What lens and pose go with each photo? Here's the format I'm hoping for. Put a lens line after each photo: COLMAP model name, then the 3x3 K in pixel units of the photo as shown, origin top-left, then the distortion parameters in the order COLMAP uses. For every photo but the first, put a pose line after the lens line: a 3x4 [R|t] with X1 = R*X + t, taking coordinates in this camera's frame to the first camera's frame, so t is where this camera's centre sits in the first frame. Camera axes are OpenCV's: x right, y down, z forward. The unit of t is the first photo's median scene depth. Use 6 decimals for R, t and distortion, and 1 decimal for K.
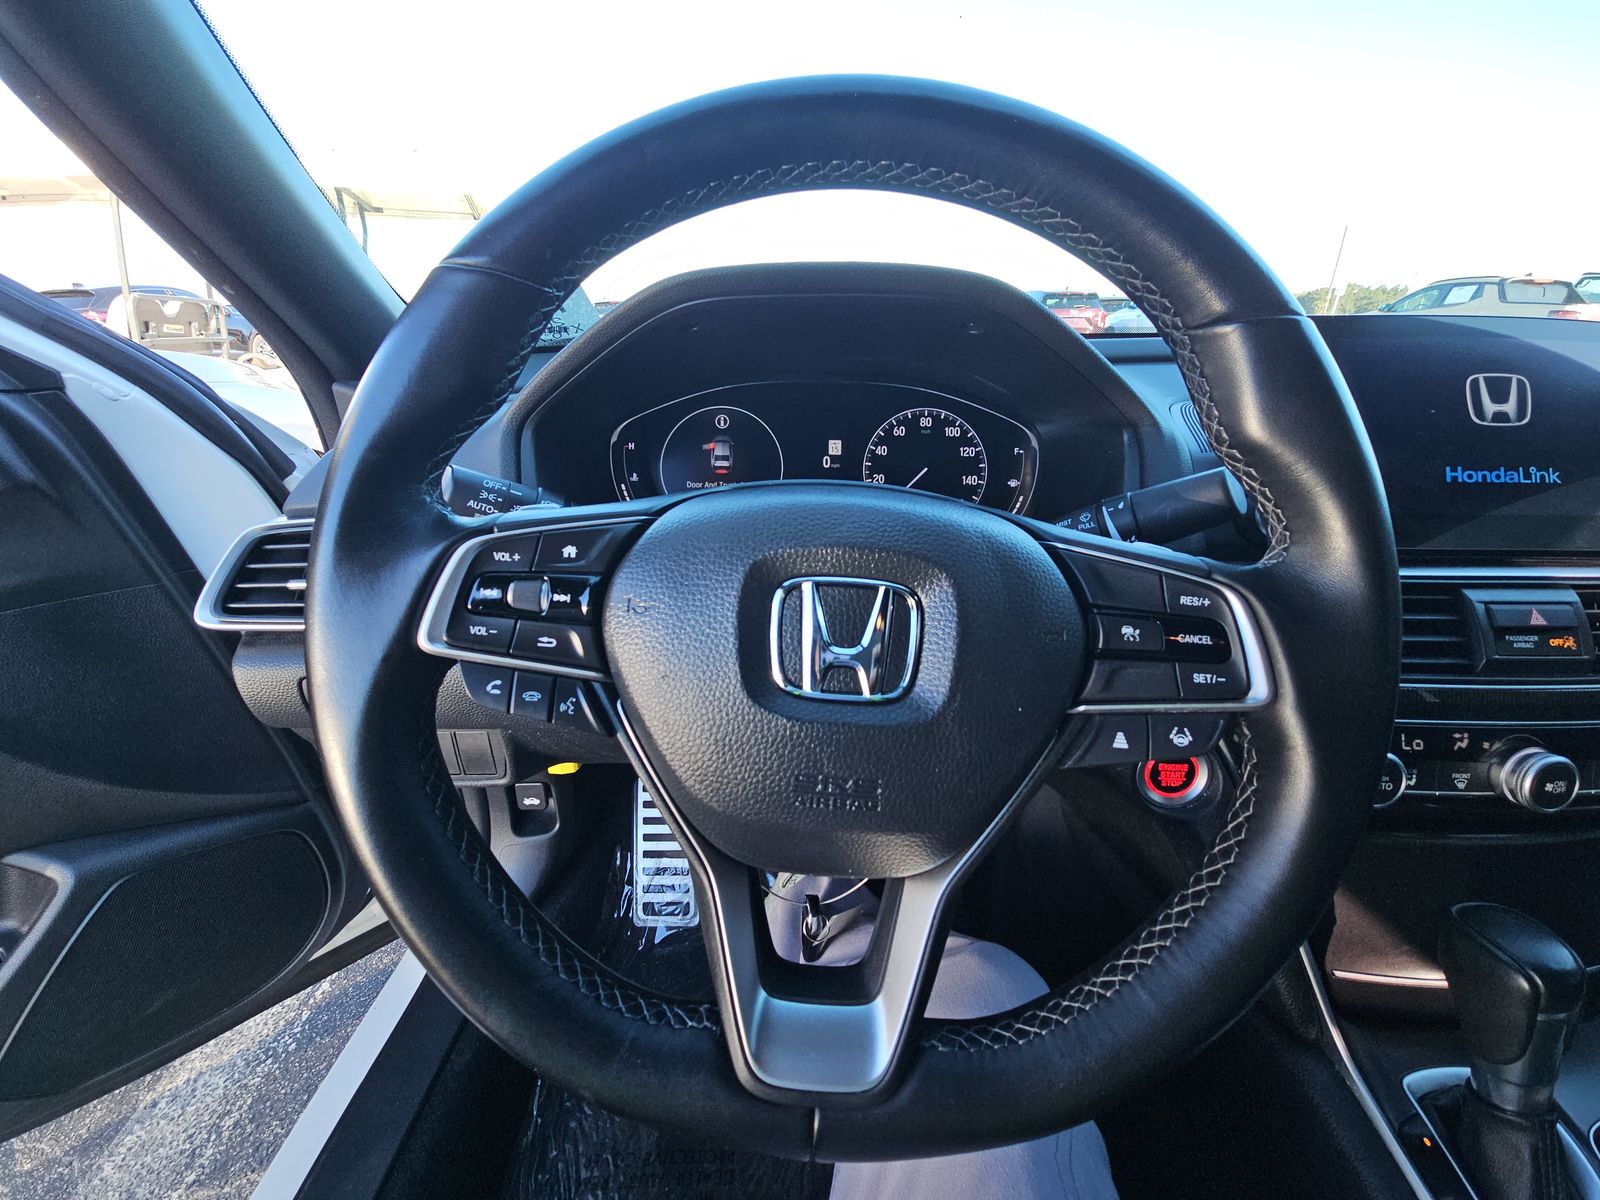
lens RADIAL K [[651.4, 0, 800.0], [0, 651.4, 600.0], [0, 0, 1]] dist [0.010401, -0.000038]
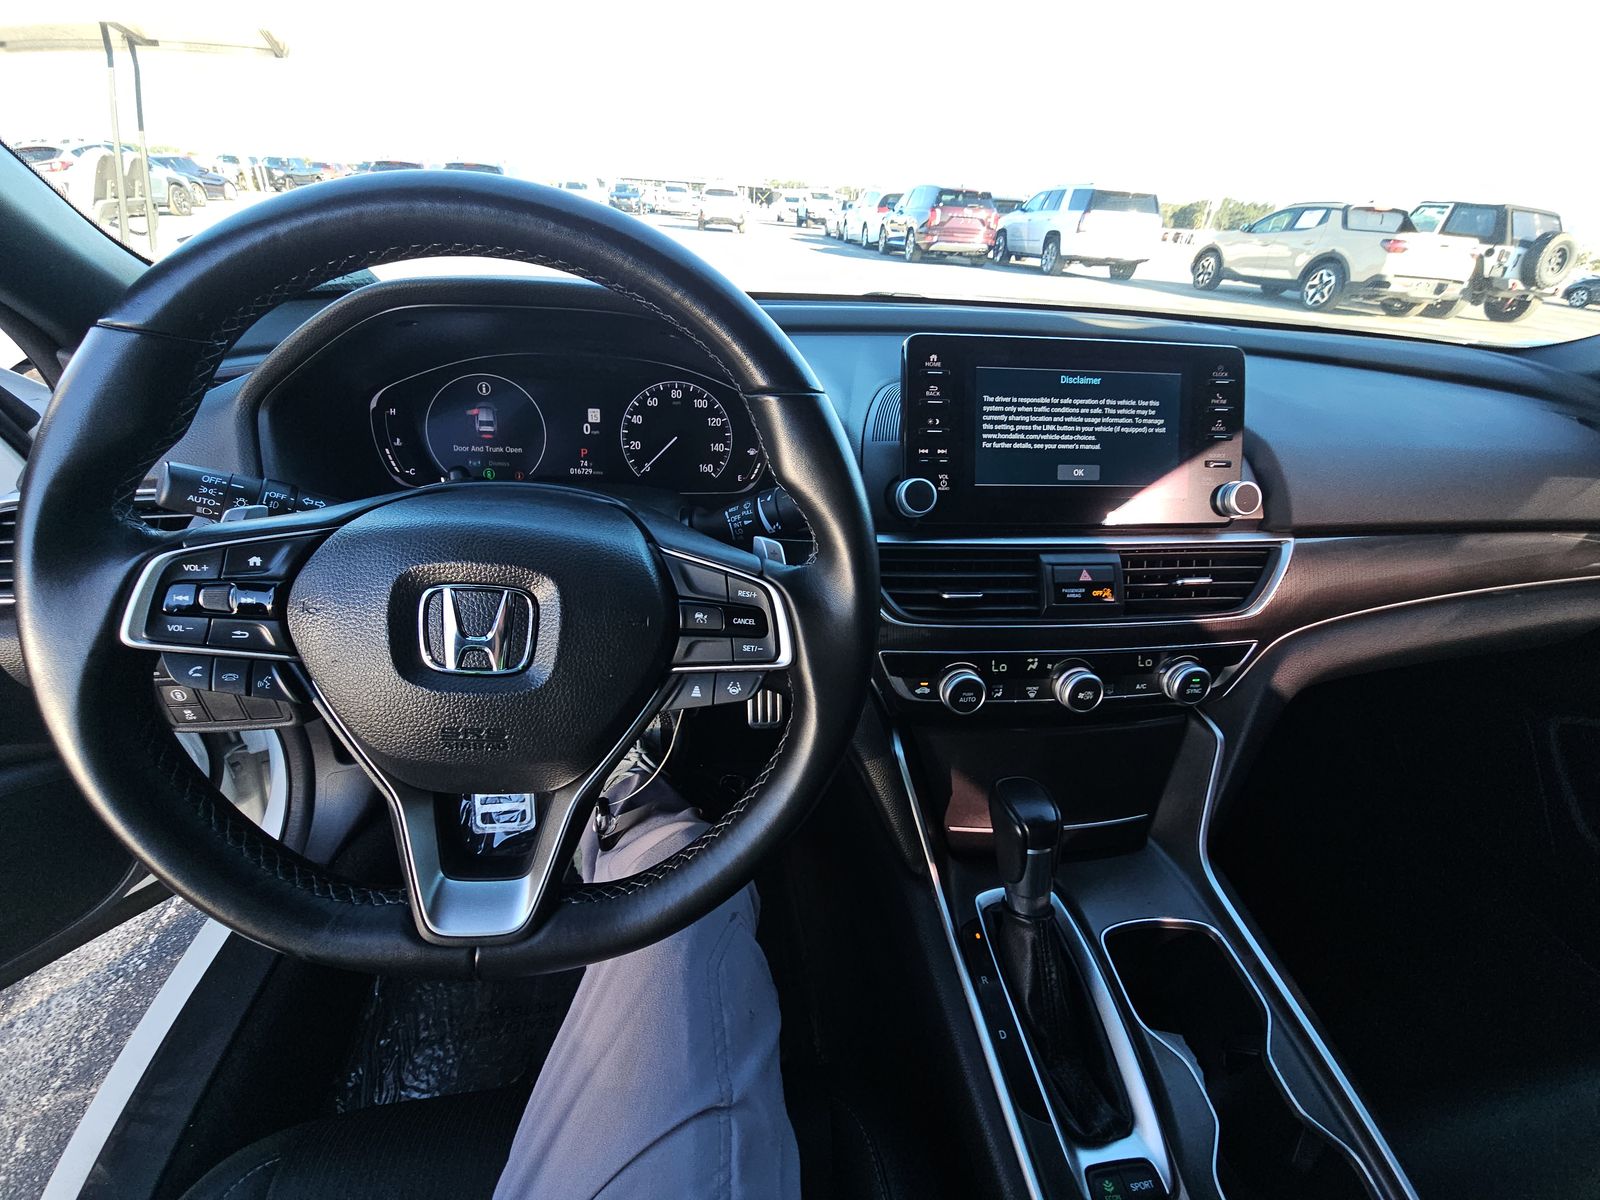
lens RADIAL K [[654.1, 0, 796.8], [0, 654.1, 595.7], [0, 0, 1]] dist [0.002510, 0.000361]
pose [[0.988877, -0.020134, 0.147365, 0.361023], [-0.000307, 0.990517, 0.137392, -0.135181], [-0.148734, -0.135909, 0.979493, -0.289582]]
